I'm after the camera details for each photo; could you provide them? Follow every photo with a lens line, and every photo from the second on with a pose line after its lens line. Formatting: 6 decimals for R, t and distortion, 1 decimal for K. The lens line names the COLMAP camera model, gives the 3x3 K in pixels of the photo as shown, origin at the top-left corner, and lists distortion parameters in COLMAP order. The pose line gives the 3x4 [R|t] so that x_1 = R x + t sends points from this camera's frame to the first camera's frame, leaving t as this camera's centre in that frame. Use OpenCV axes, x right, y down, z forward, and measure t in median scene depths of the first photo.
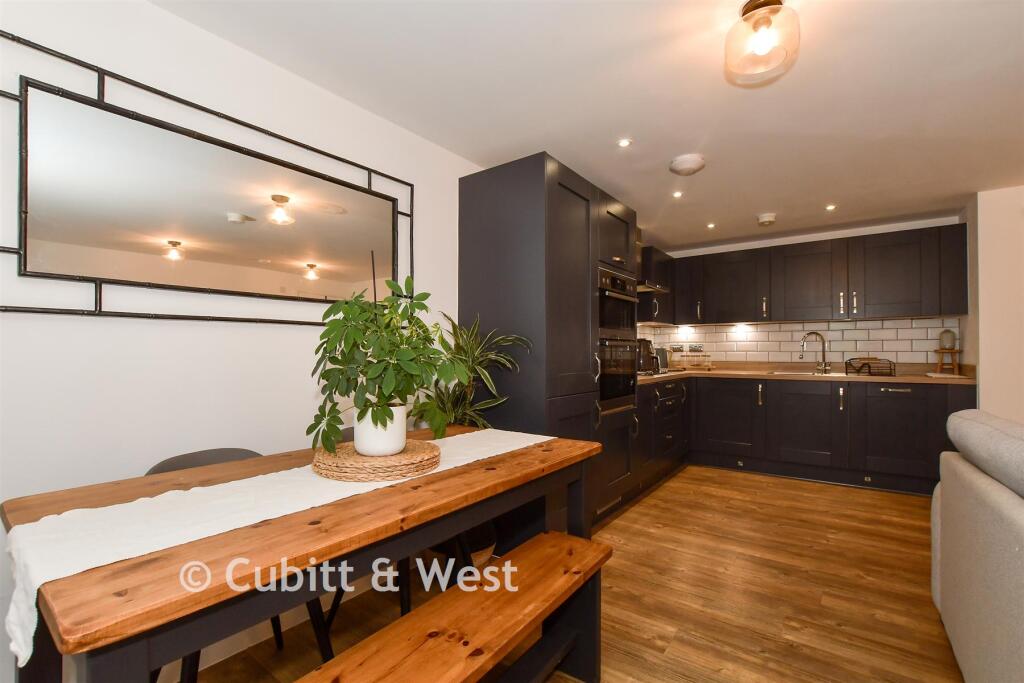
lens RADIAL K [[469.3, 0, 515.8], [0, 469.3, 345.5], [0, 0, 1]] dist [-0.005017, -0.000014]
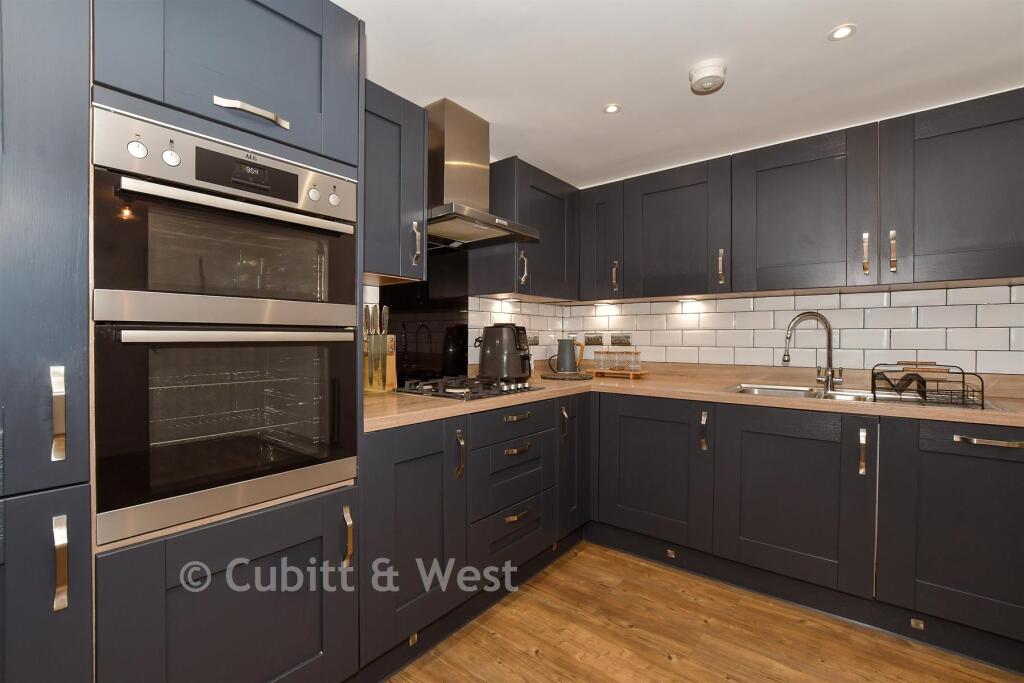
lens RADIAL K [[450.5, 0, 512.0], [0, 450.5, 341.5], [0, 0, 1]] dist [-0.029894, 0.000043]
pose [[0.998819, 0.000428, -0.048591, 0.349074], [0.000713, 0.999725, 0.023455, -0.007561], [0.048588, -0.023462, 0.998543, 0.520215]]
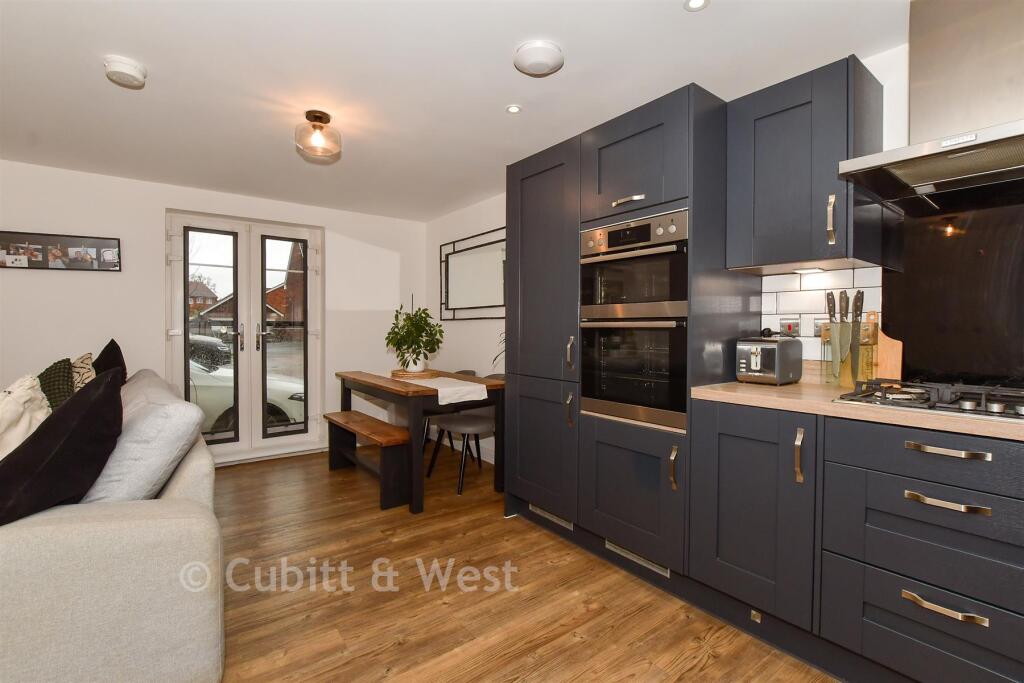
lens RADIAL K [[463.4, 0, 512.2], [0, 463.4, 334.9], [0, 0, 1]] dist [-0.009675, 0.000145]
pose [[-0.295403, 0.019109, -0.955182, 0.714799], [0.013986, 0.999779, 0.015676, -0.002643], [0.955270, -0.008728, -0.295605, 0.821513]]
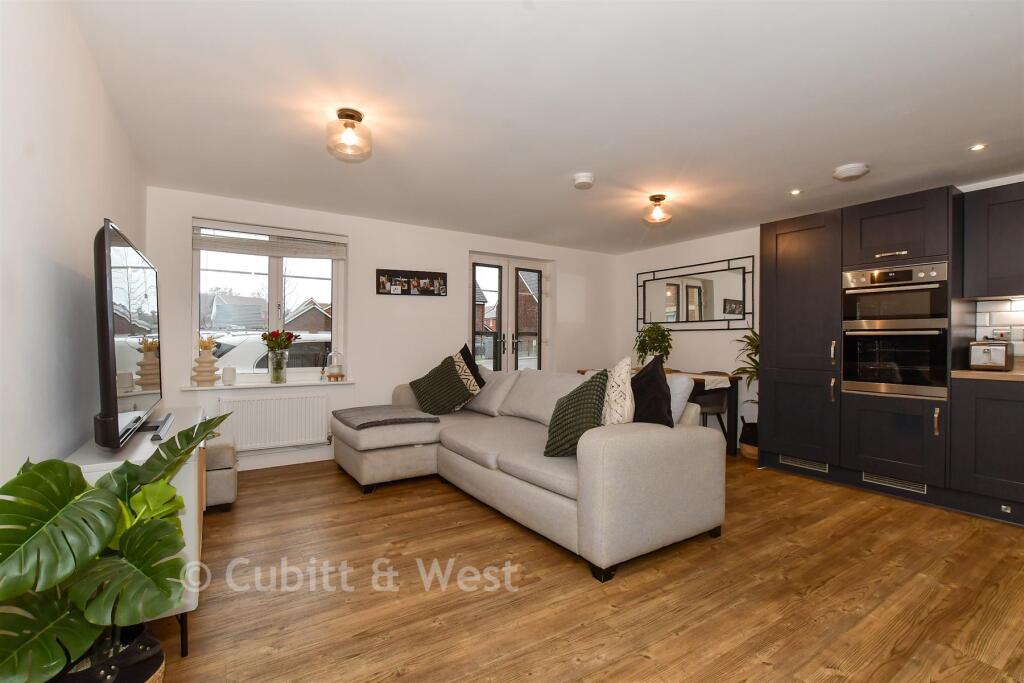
lens RADIAL K [[452.0, 0, 512.0], [0, 452.0, 341.5], [0, 0, 1]] dist [-0.000046, 0.000450]
pose [[-0.359140, 0.003576, -0.933277, 1.168442], [0.010401, 0.999946, -0.000171, 0.003900], [0.933226, -0.009768, -0.359157, 0.450332]]
